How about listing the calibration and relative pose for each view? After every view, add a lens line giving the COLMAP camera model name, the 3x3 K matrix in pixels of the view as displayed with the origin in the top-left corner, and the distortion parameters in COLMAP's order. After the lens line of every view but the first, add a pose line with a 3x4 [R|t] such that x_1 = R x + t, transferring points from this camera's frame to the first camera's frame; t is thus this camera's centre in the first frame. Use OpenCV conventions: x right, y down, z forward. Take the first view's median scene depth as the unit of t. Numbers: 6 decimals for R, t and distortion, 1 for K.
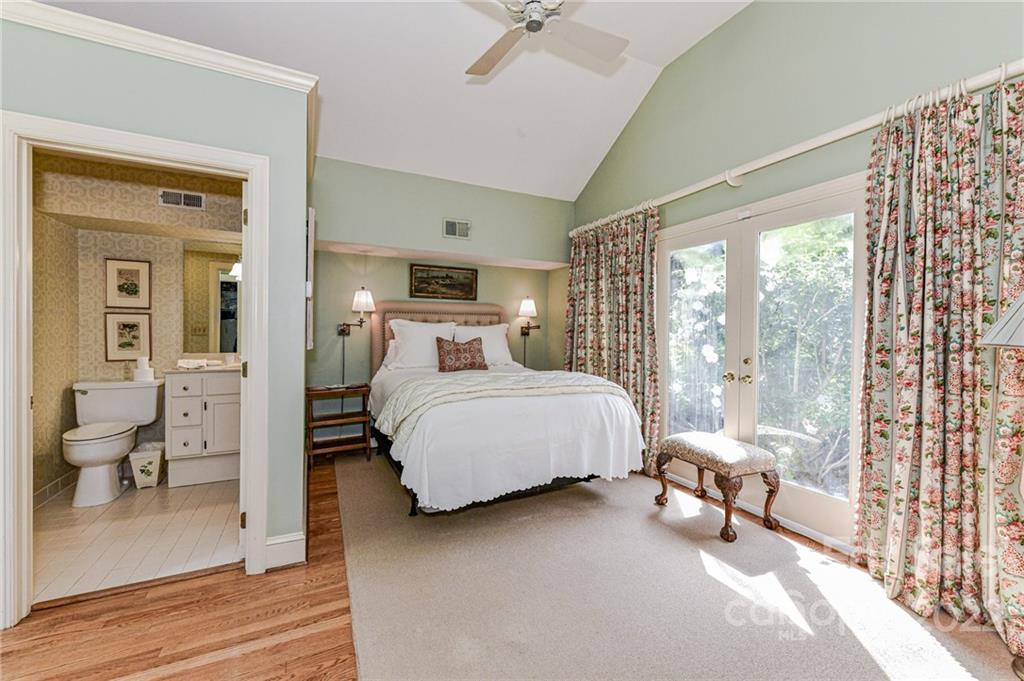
lens RADIAL K [[396.5, 0, 503.6], [0, 396.5, 338.6], [0, 0, 1]] dist [-0.000012, -0.000124]
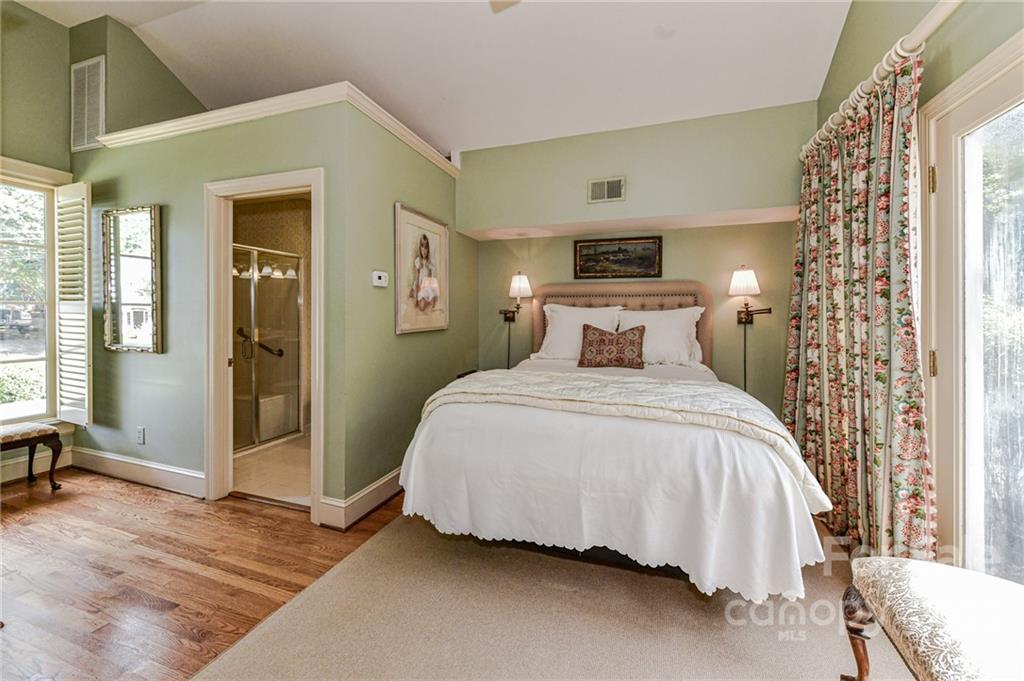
lens RADIAL K [[406.8, 0, 507.2], [0, 406.8, 318.1], [0, 0, 1]] dist [0.002223, -0.000114]
pose [[0.703157, 0.001278, -0.711034, 0.590525], [-0.013841, 0.999834, -0.011890, -0.008591], [0.710900, 0.018202, 0.703057, 0.509007]]
